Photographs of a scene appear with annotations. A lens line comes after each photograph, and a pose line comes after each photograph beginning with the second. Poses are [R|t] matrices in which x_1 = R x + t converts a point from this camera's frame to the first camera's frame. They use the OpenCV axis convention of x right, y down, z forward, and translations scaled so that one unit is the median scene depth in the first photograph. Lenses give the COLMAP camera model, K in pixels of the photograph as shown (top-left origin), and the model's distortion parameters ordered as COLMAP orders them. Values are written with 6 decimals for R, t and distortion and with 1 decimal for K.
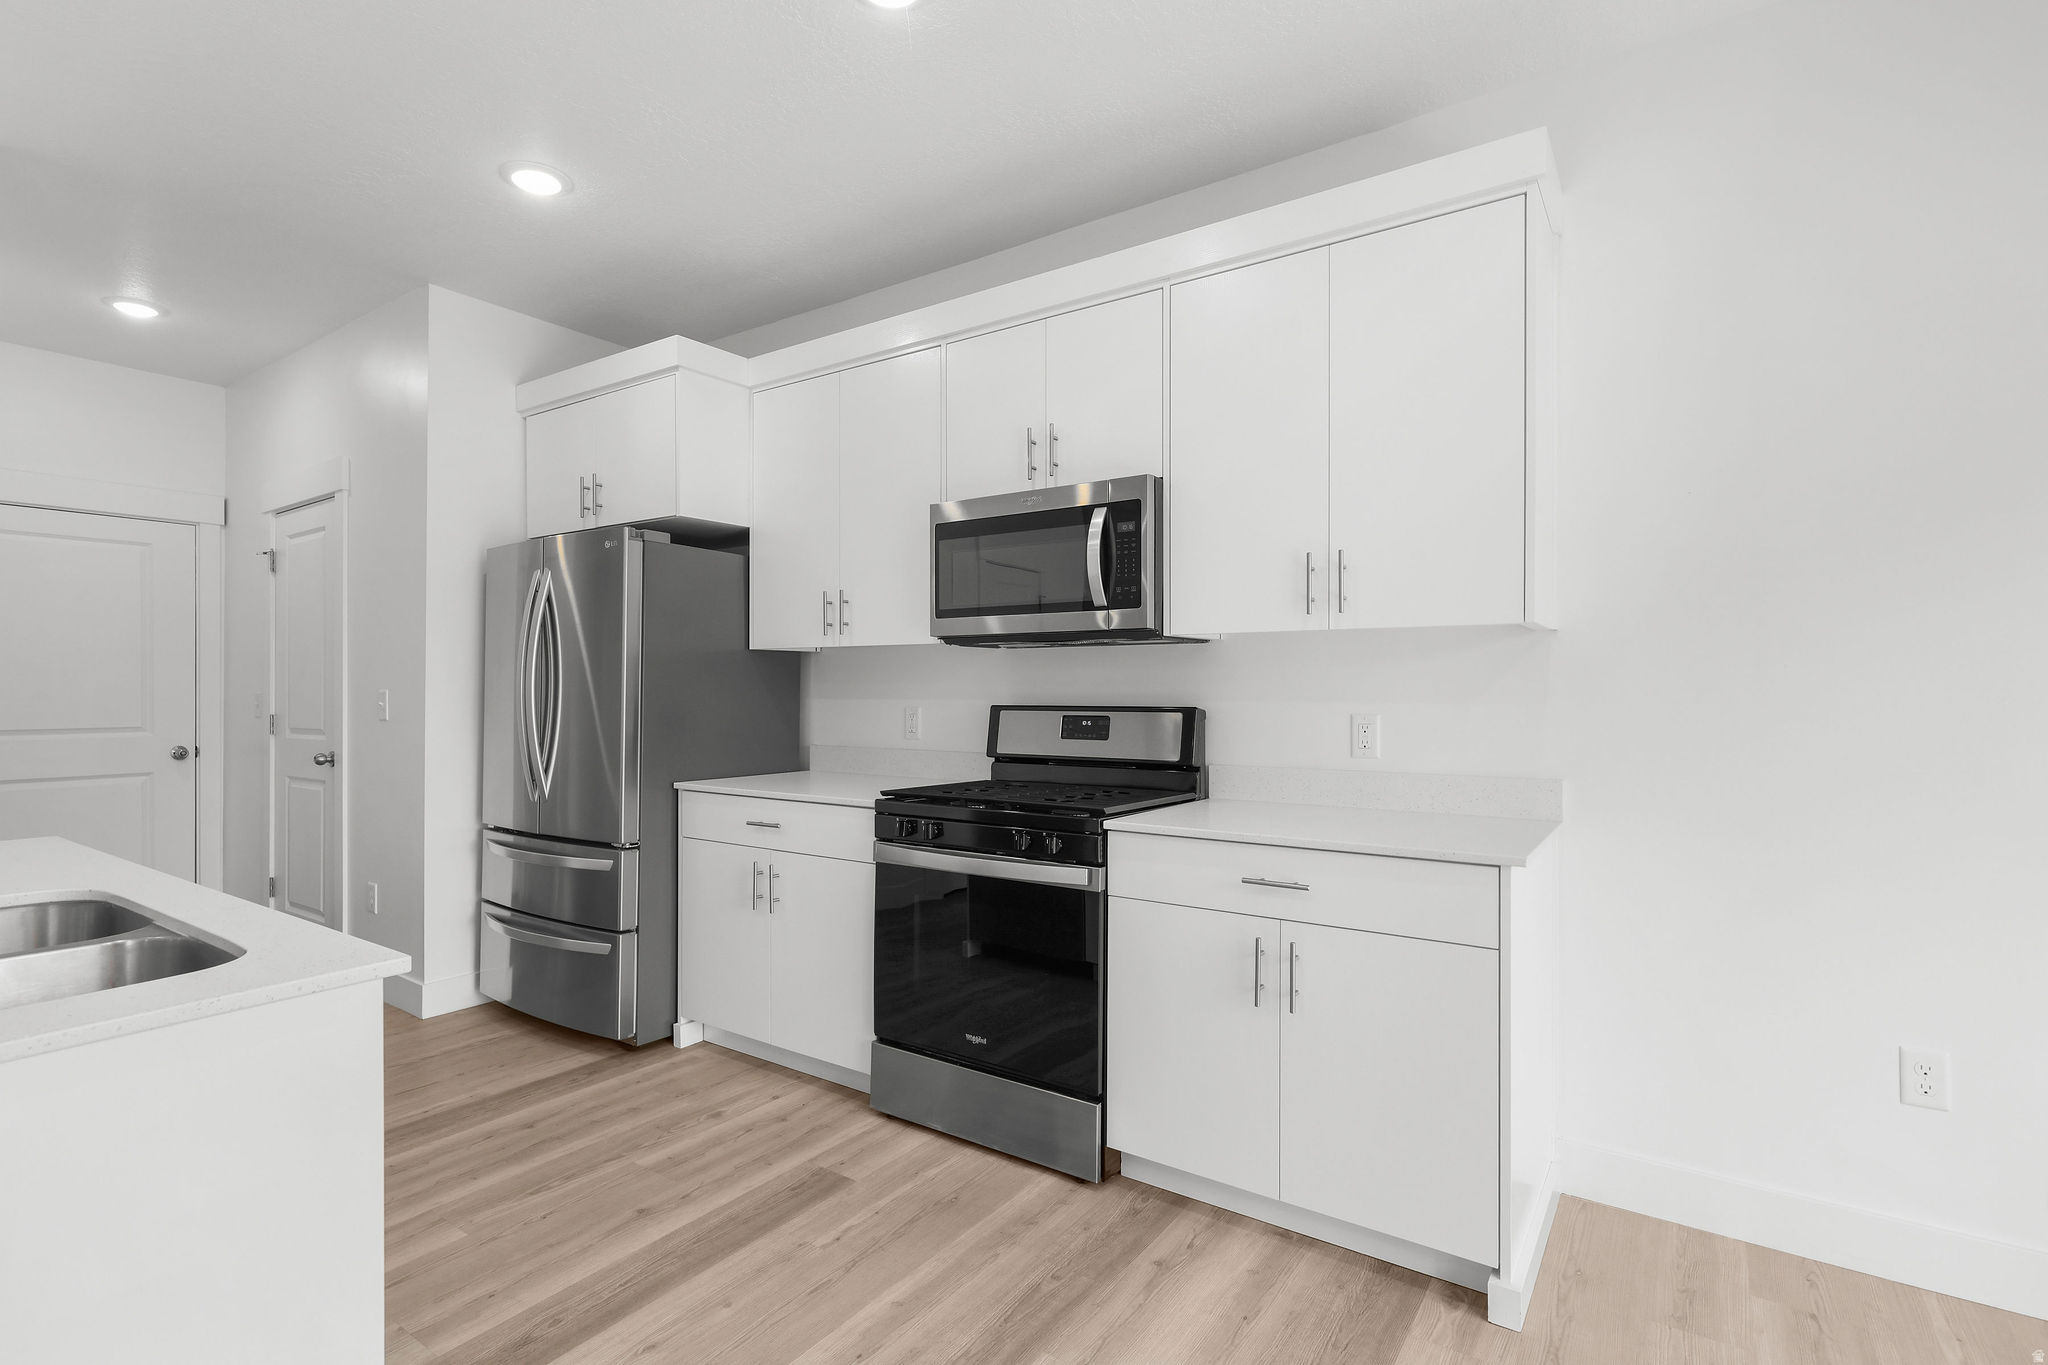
lens RADIAL K [[985.4, 0, 1011.2], [0, 985.4, 692.5], [0, 0, 1]] dist [0.001667, -0.001359]
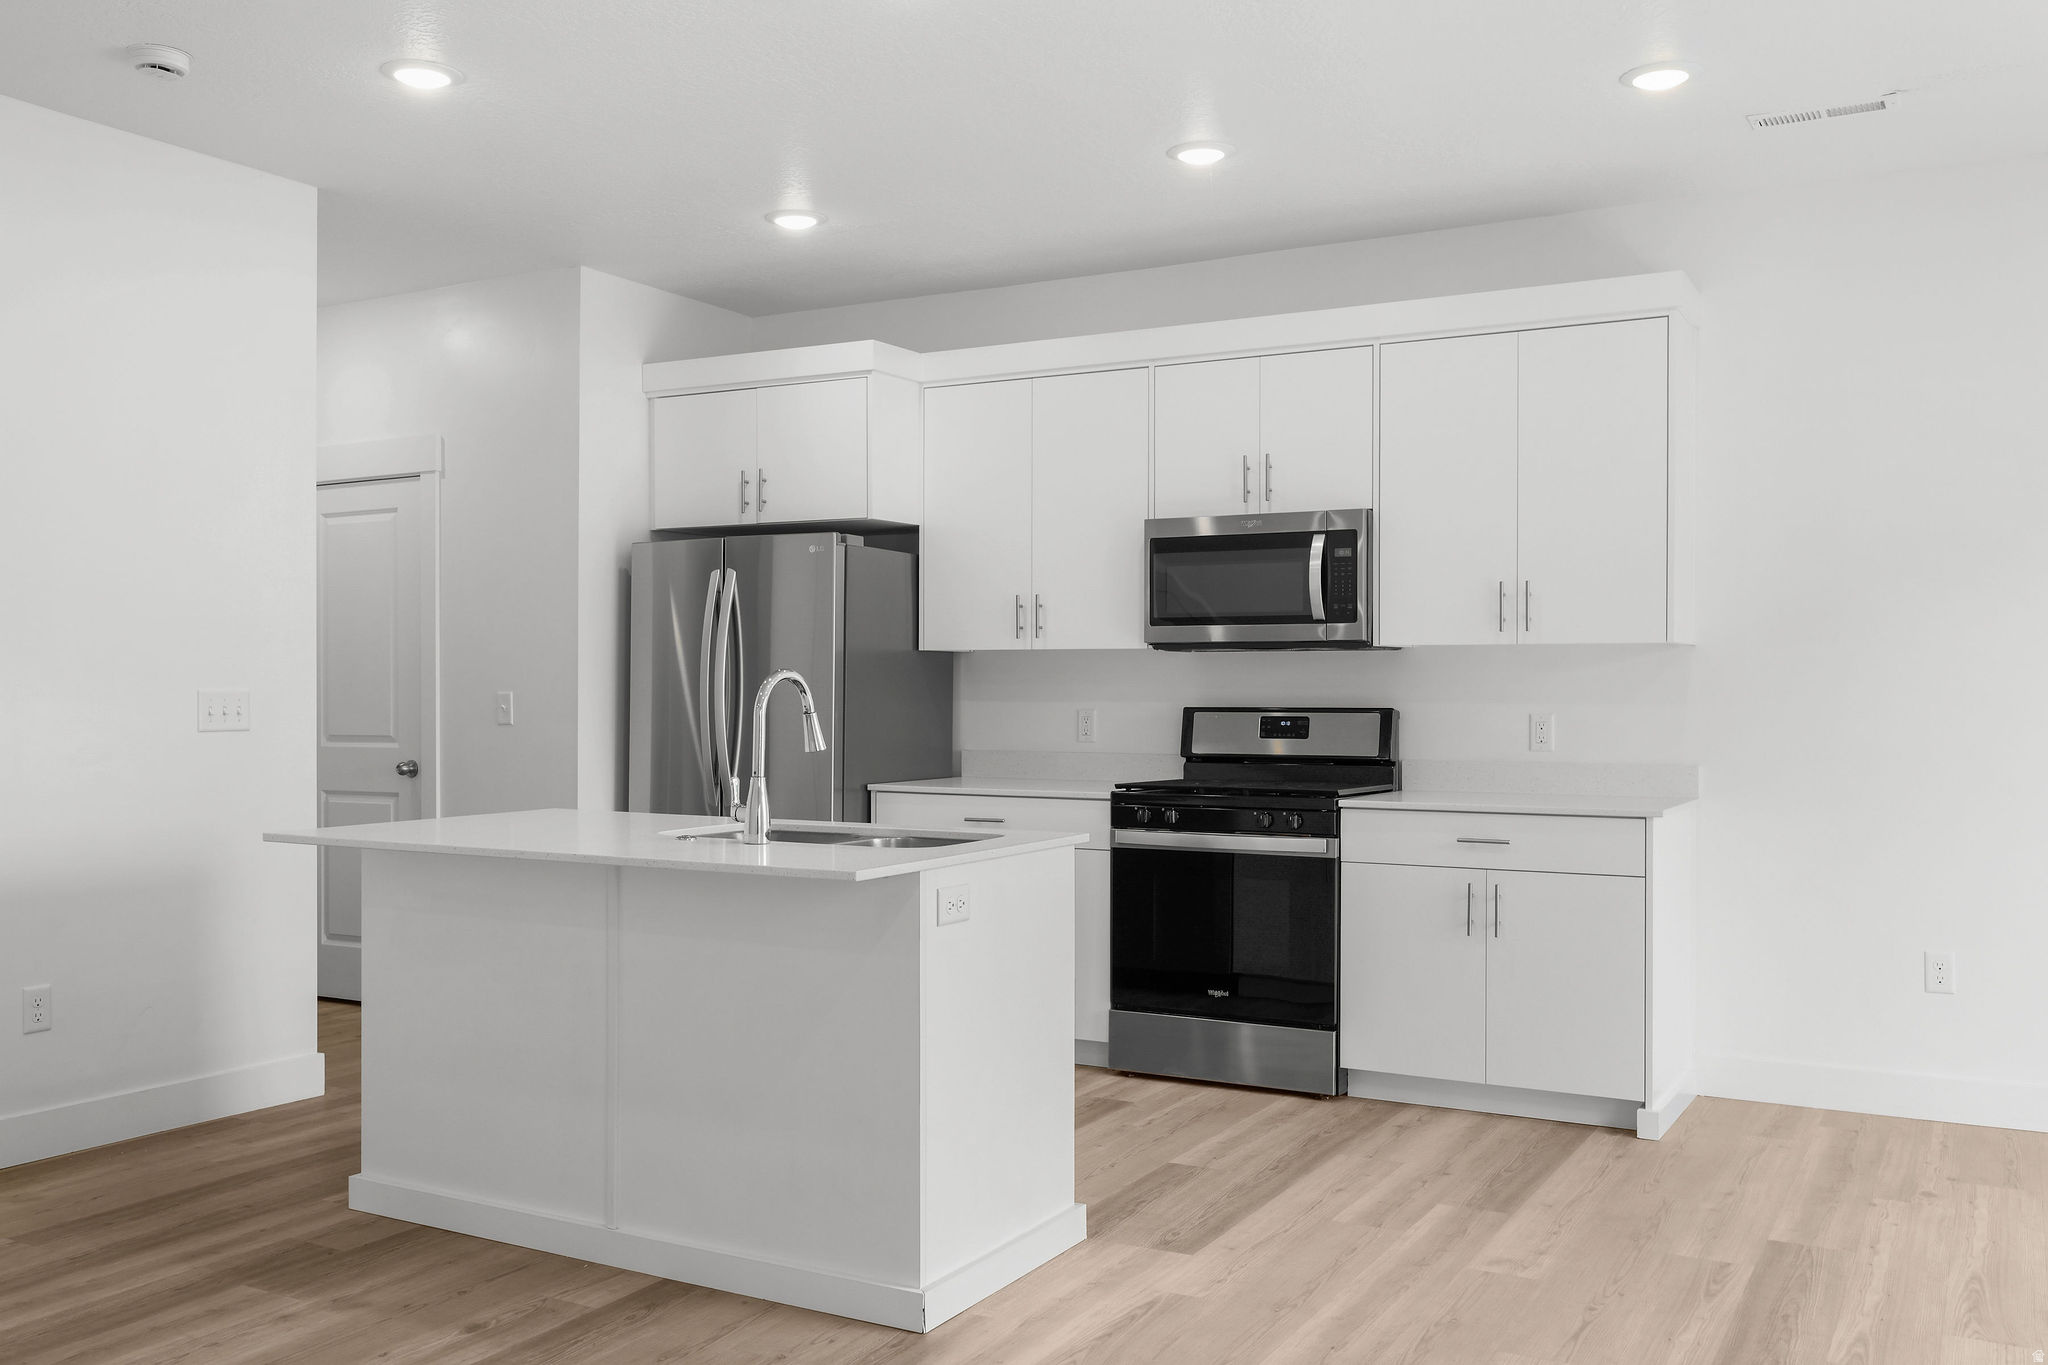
lens RADIAL K [[1773.5, 0, 1017.0], [0, 1773.5, 703.1], [0, 0, 1]] dist [-0.004054, 0.017836]
pose [[0.995073, 0.000896, 0.099137, -0.468155], [-0.001162, 0.999996, 0.002628, 0.004475], [-0.099134, -0.002730, 0.995070, -1.030630]]
